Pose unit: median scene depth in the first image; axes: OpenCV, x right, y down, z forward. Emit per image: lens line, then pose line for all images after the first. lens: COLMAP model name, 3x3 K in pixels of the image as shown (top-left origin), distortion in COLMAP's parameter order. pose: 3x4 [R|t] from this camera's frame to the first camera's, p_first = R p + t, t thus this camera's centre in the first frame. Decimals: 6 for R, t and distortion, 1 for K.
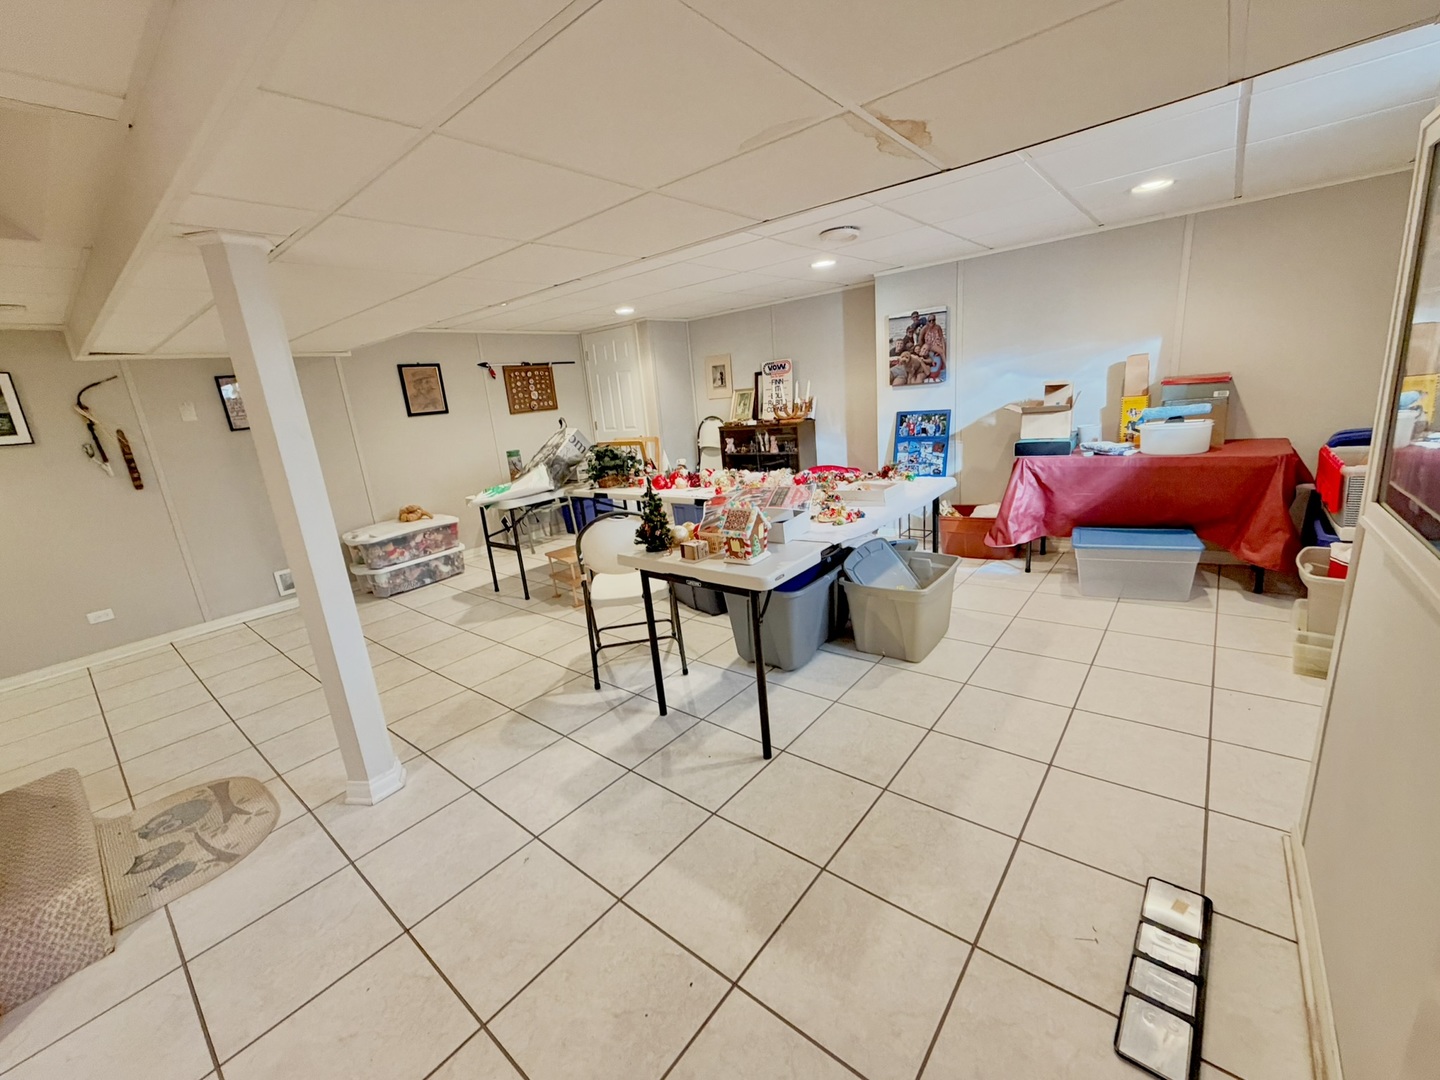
lens RADIAL K [[573.2, 0, 714.3], [0, 573.2, 543.6], [0, 0, 1]] dist [0.001483, -0.000154]
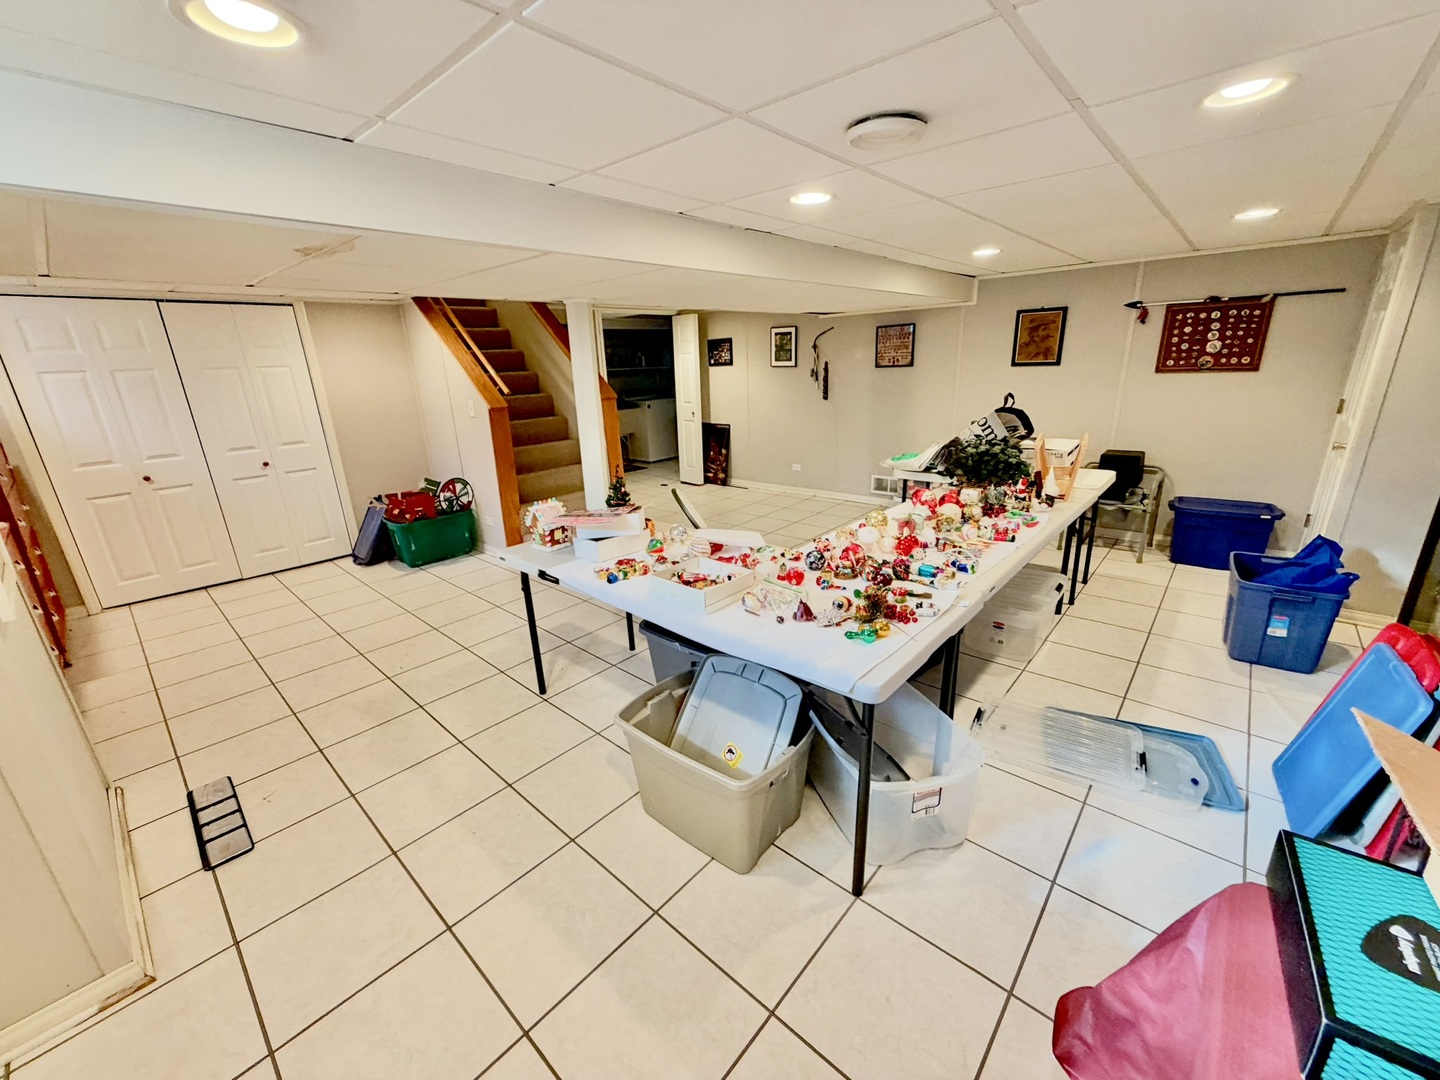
lens RADIAL K [[573.2, 0, 726.4], [0, 573.2, 542.0], [0, 0, 1]] dist [0.001483, -0.000154]
pose [[-0.018604, 0.390483, -0.920422, 0.557170], [-0.221121, 0.896179, 0.384668, -0.254863], [0.975069, 0.210681, 0.069671, 0.606208]]
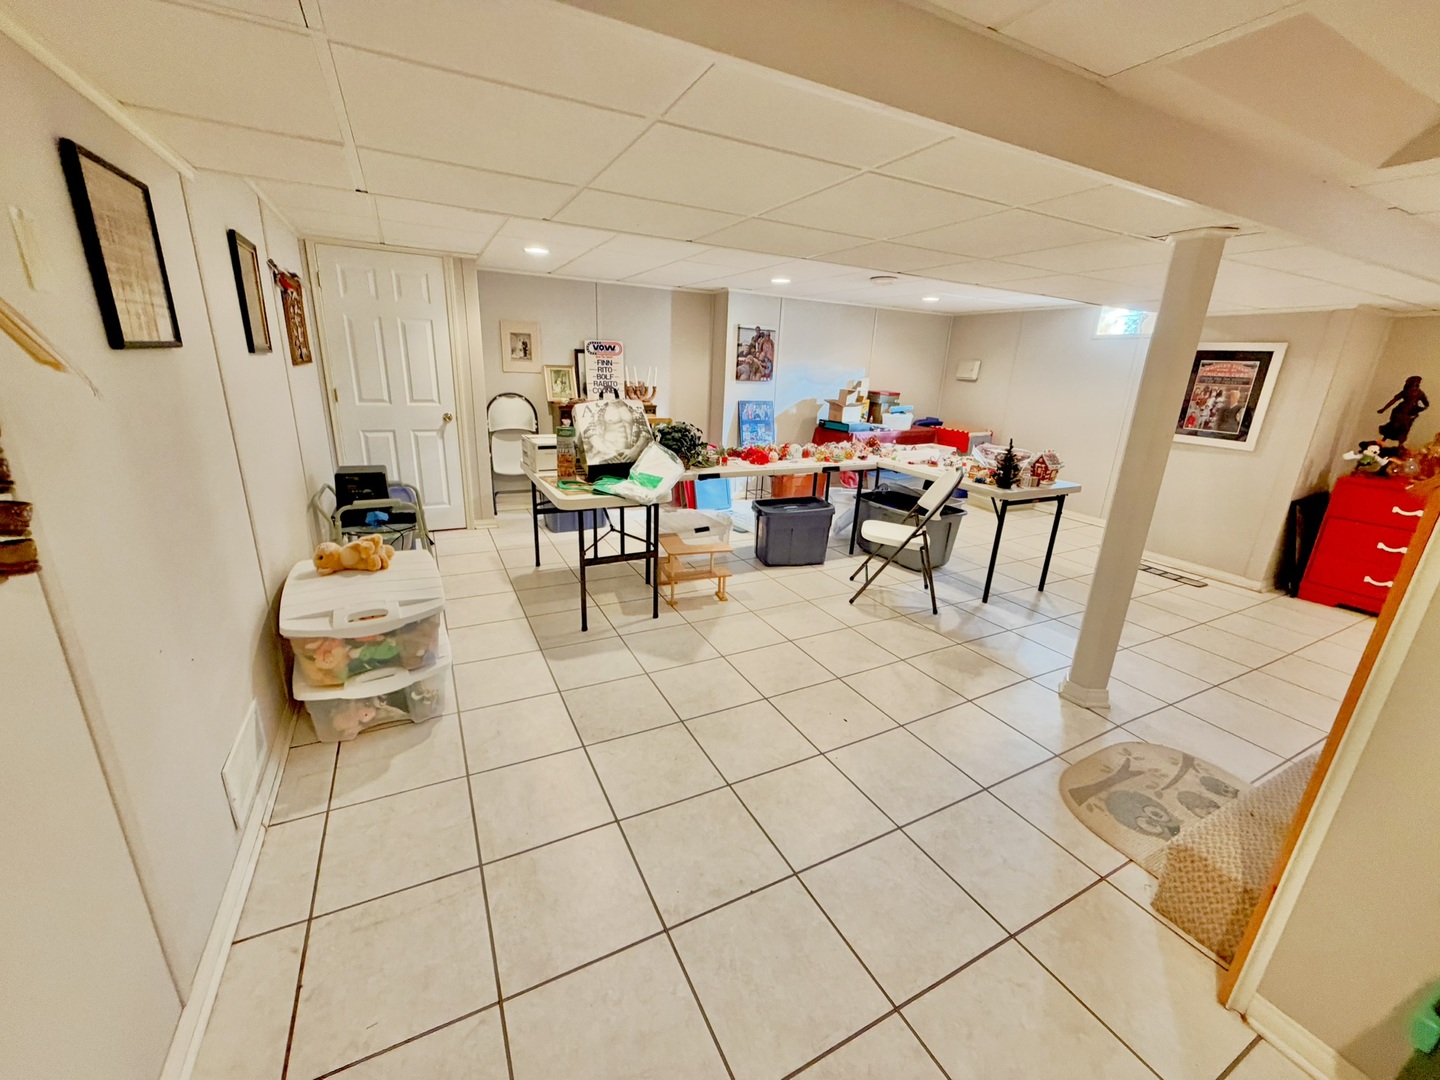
lens RADIAL K [[573.2, 0, 706.0], [0, 573.2, 537.0], [0, 0, 1]] dist [0.001483, -0.000154]
pose [[0.397575, -0.162092, 0.903139, -0.945698], [0.163739, 0.981008, 0.103988, -0.077076], [-0.902842, 0.106536, 0.416565, 0.576306]]
